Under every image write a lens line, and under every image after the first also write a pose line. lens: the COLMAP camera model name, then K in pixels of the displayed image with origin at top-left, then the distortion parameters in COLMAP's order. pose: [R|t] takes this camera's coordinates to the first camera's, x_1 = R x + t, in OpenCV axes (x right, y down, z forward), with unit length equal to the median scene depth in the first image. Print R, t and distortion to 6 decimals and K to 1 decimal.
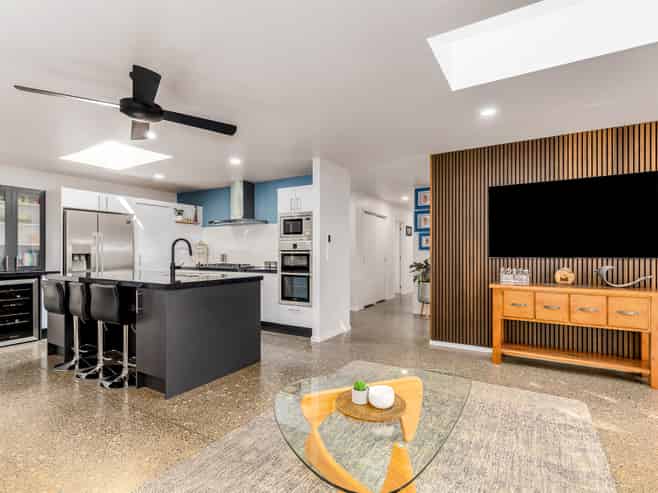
lens RADIAL K [[335.1, 0, 326.2], [0, 335.1, 252.5], [0, 0, 1]] dist [0.015185, -0.000317]
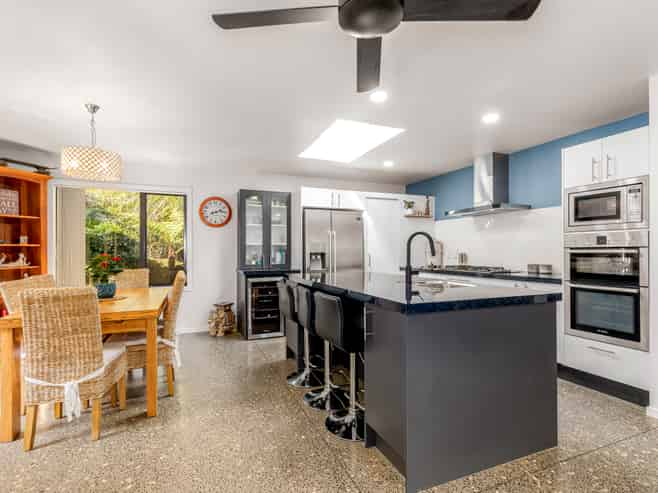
lens RADIAL K [[335.1, 0, 327.8], [0, 335.1, 250.9], [0, 0, 1]] dist [0.015185, -0.000317]
pose [[0.807810, -0.002447, -0.589438, -0.130783], [0.002070, 0.999997, -0.001314, -0.000816], [0.589440, -0.000158, 0.807812, 0.239528]]
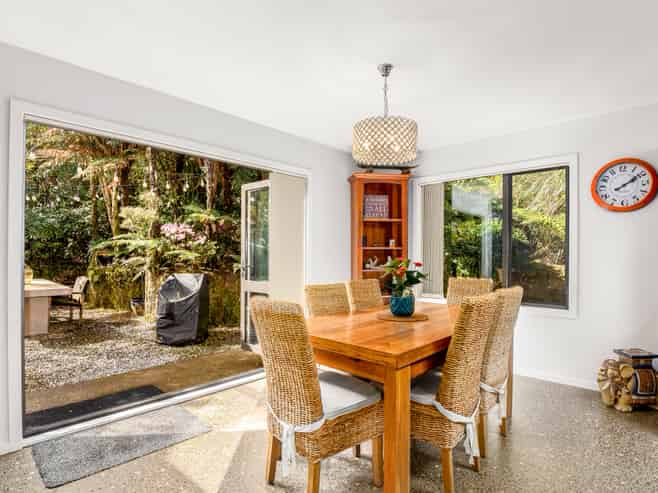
lens RADIAL K [[357.9, 0, 331.0], [0, 357.9, 256.9], [0, 0, 1]] dist [-0.032010, -0.000231]
pose [[-0.208279, 0.003605, -0.978063, -0.305465], [-0.003603, 0.999984, 0.004454, 0.000358], [0.978063, 0.004451, -0.208262, 0.480075]]
